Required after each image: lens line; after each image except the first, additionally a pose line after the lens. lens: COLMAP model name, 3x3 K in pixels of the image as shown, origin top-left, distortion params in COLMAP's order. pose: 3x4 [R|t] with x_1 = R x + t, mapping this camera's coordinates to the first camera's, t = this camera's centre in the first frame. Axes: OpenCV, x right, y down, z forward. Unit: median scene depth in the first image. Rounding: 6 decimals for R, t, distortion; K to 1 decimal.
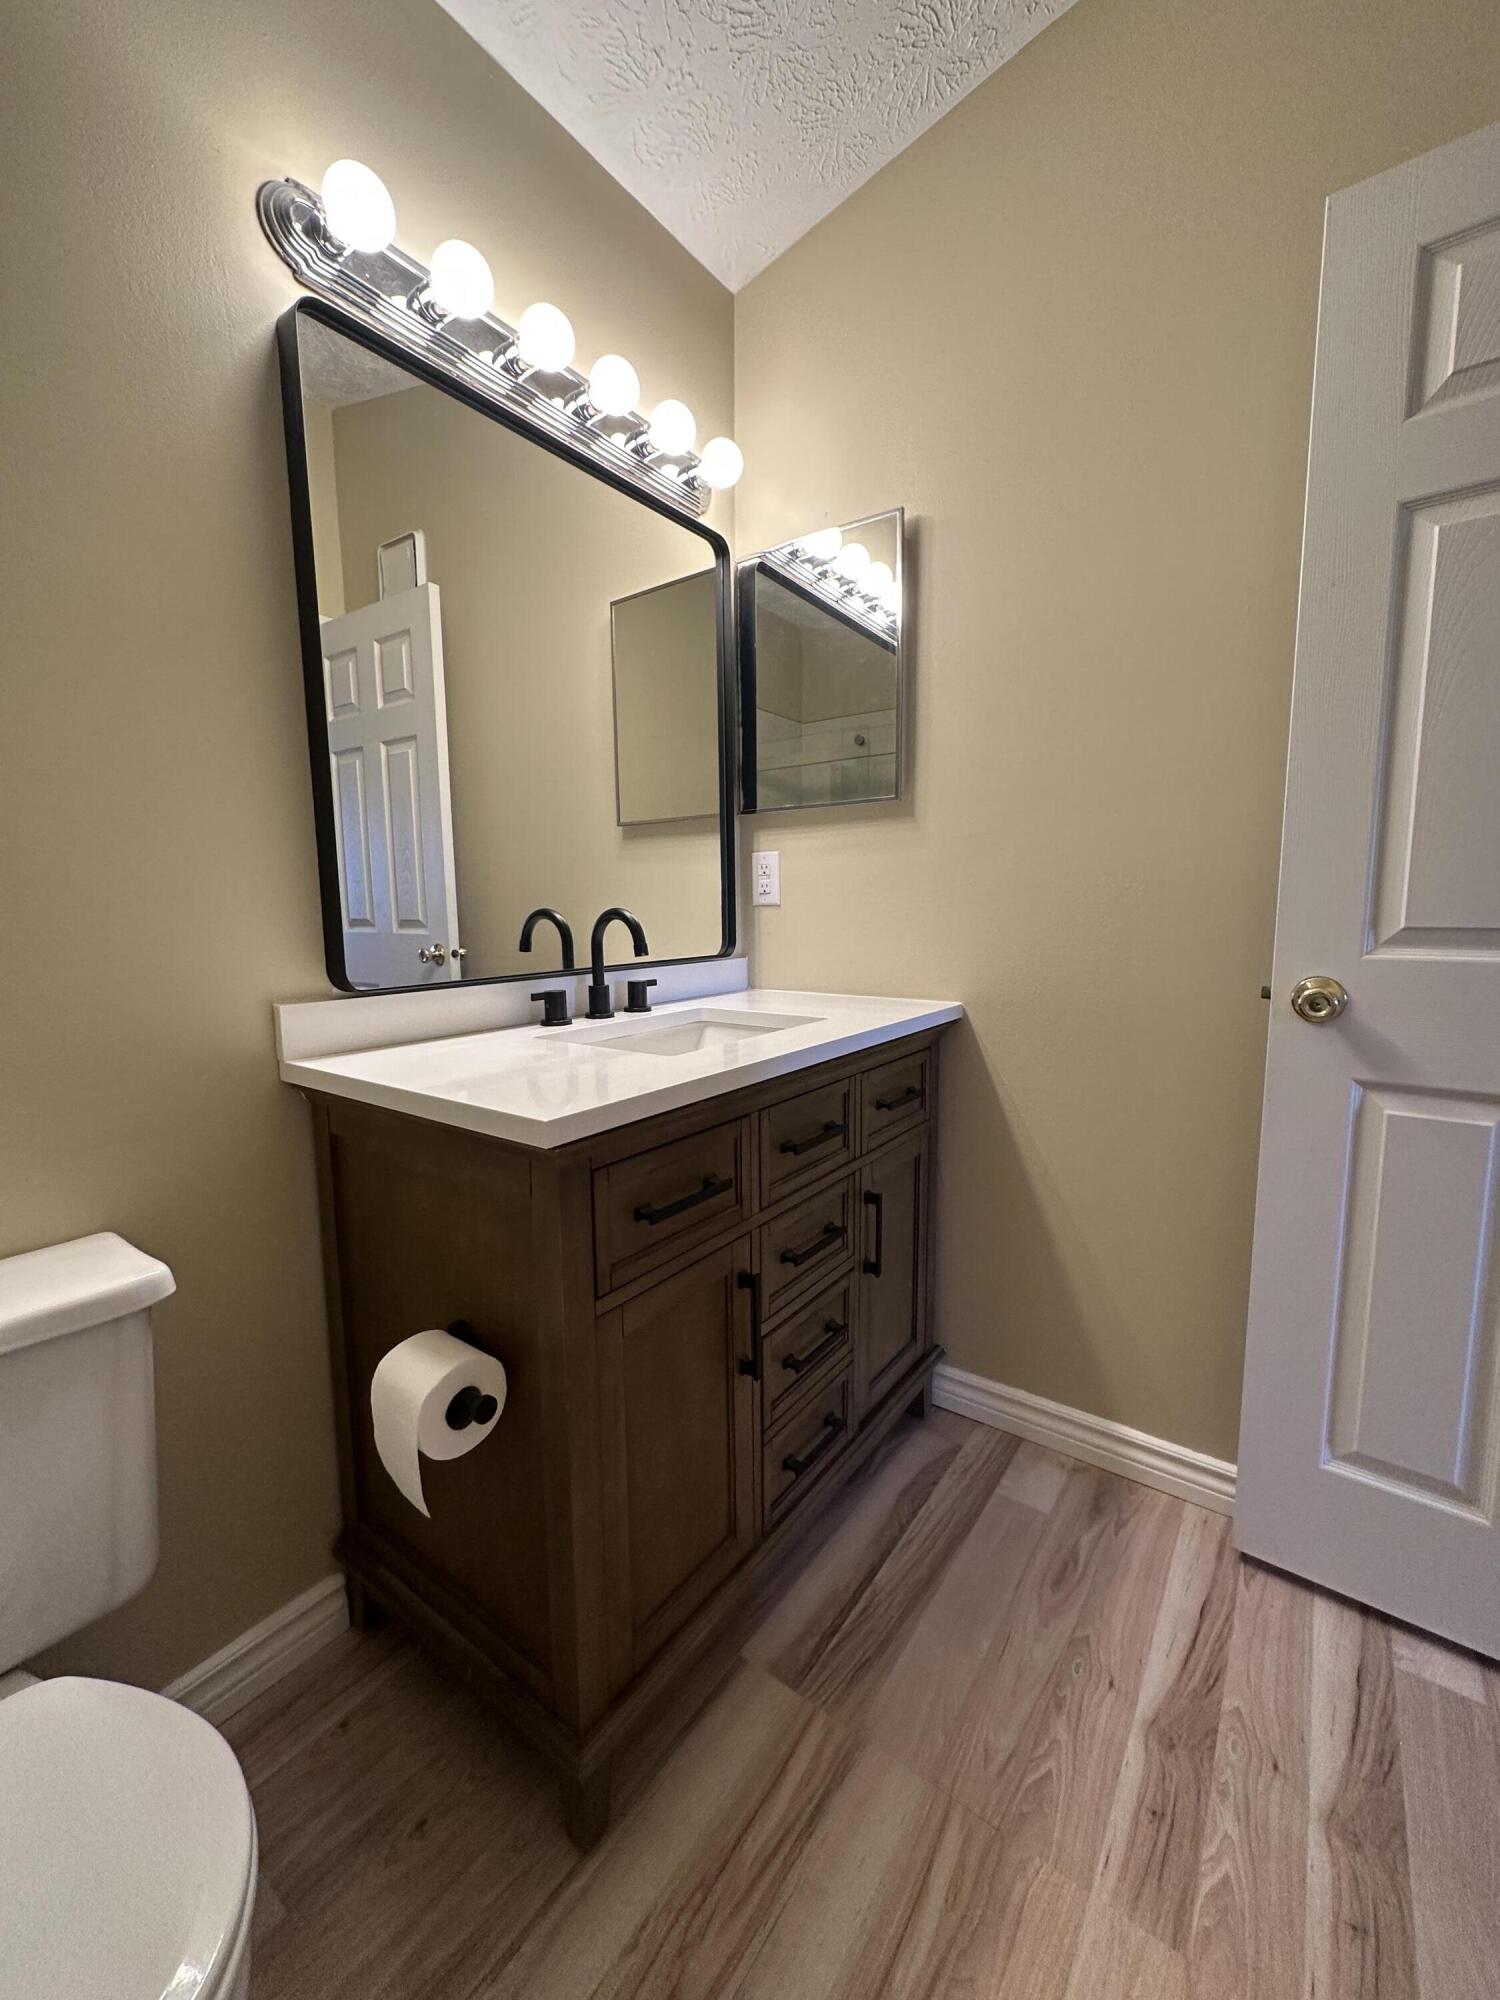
lens RADIAL K [[796.1, 0, 750.0], [0, 796.1, 1000.0], [0, 0, 1]] dist [-0.000810, 0.000008]
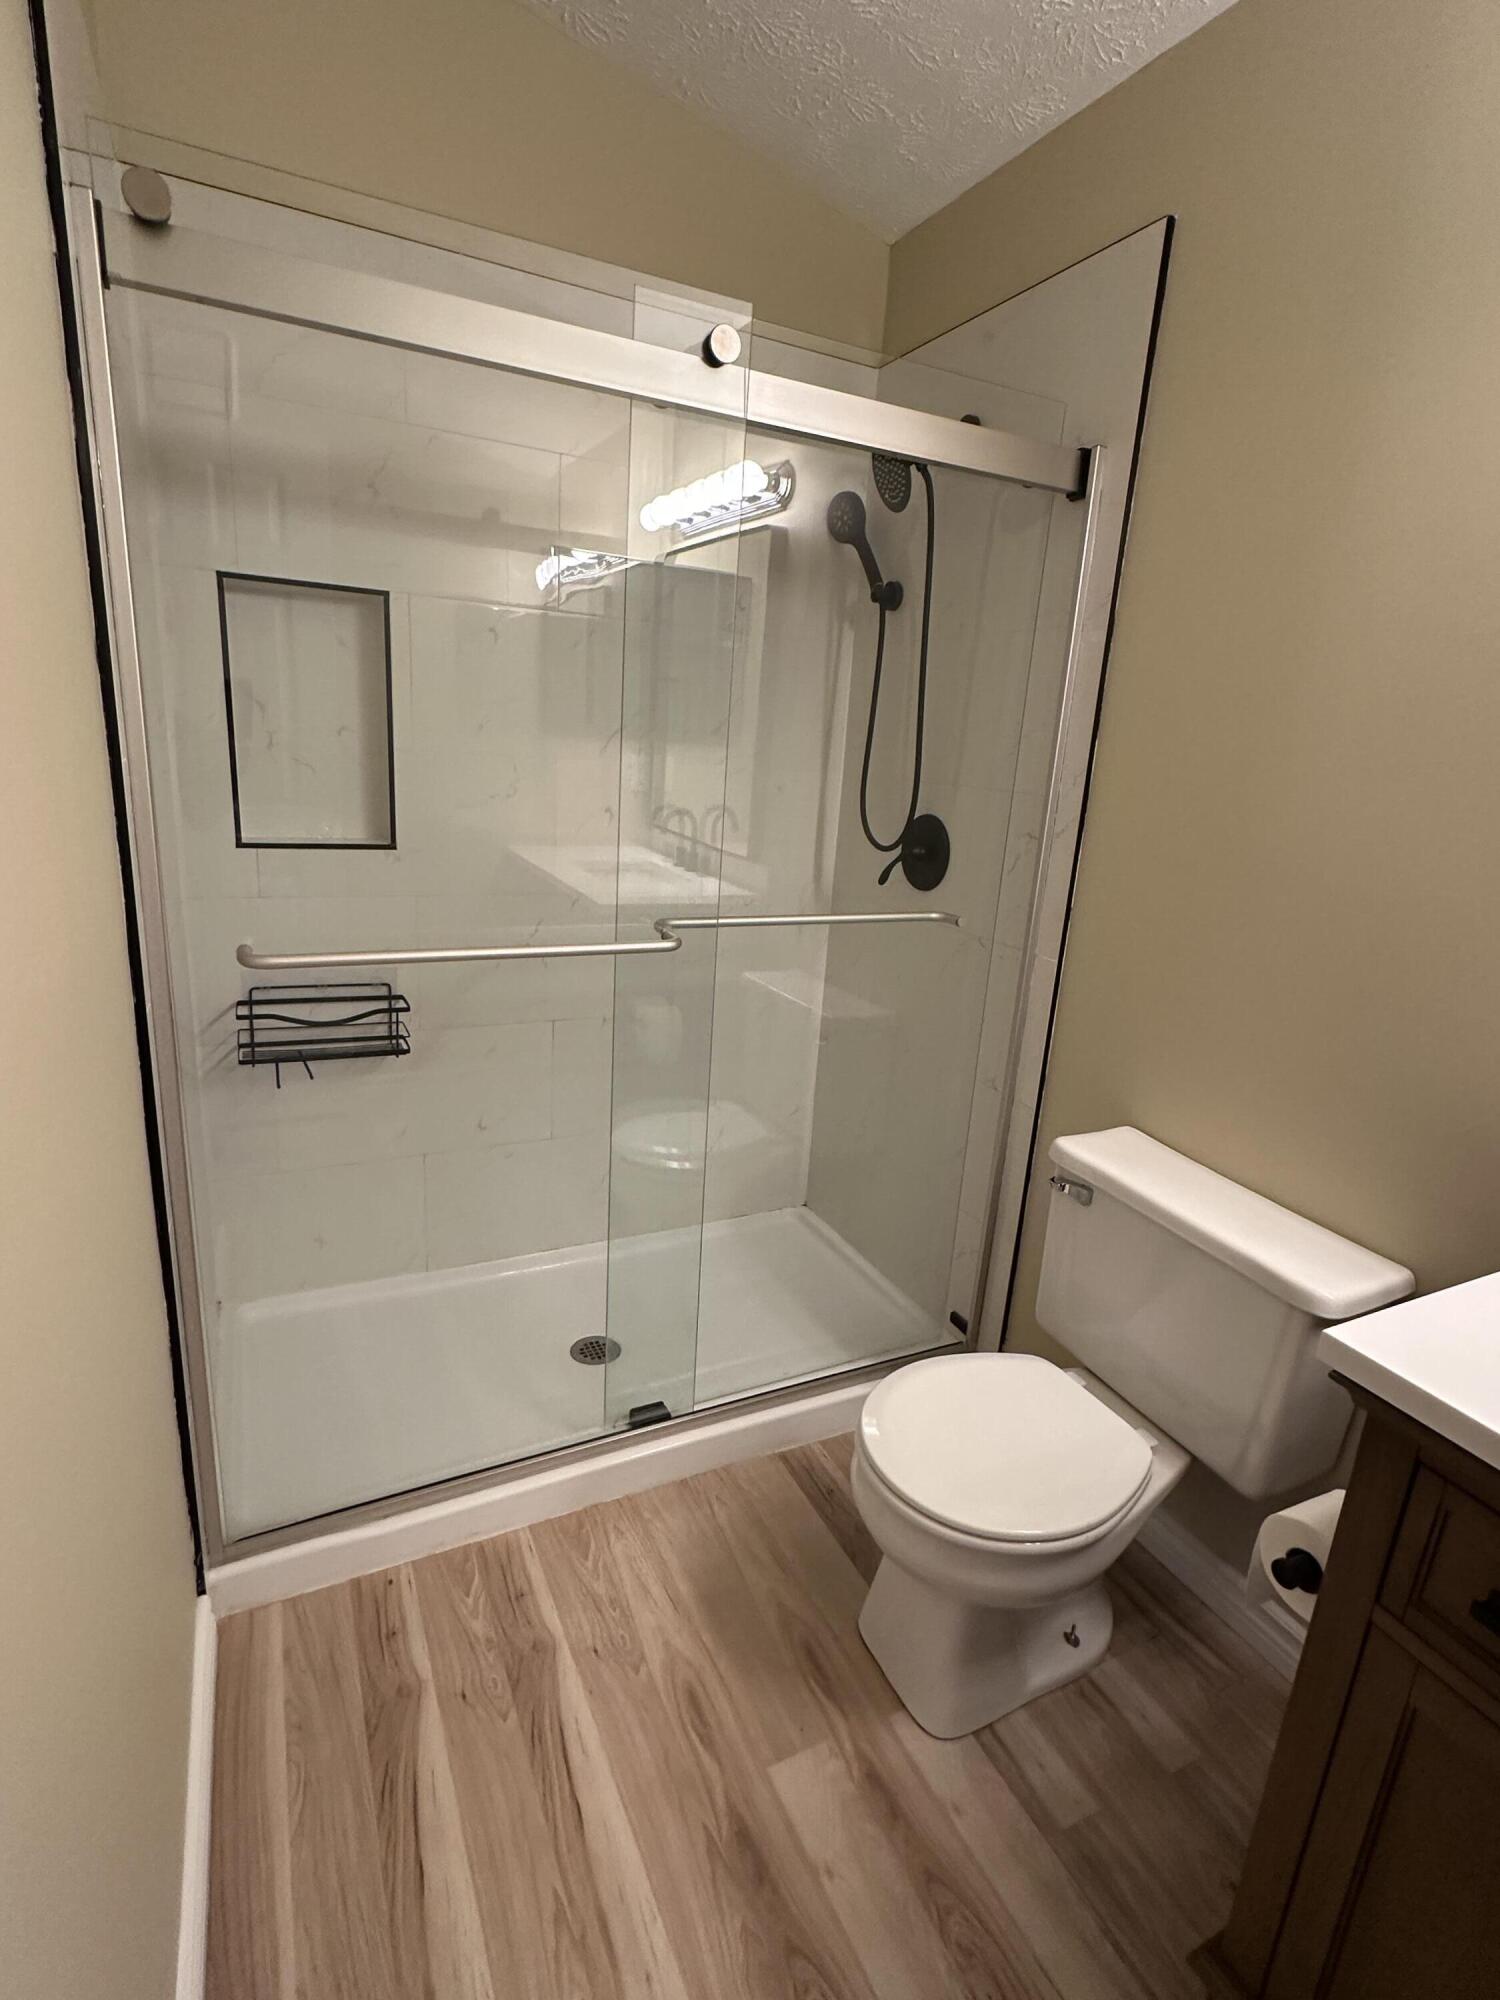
lens RADIAL K [[975.8, 0, 750.0], [0, 975.8, 1000.0], [0, 0, 1]] dist [0.000591, -0.000023]
pose [[-0.466915, 0.209062, -0.859234, 1.398049], [-0.172978, 0.931289, 0.320592, -0.447976], [0.867219, 0.298318, -0.398670, 1.547466]]
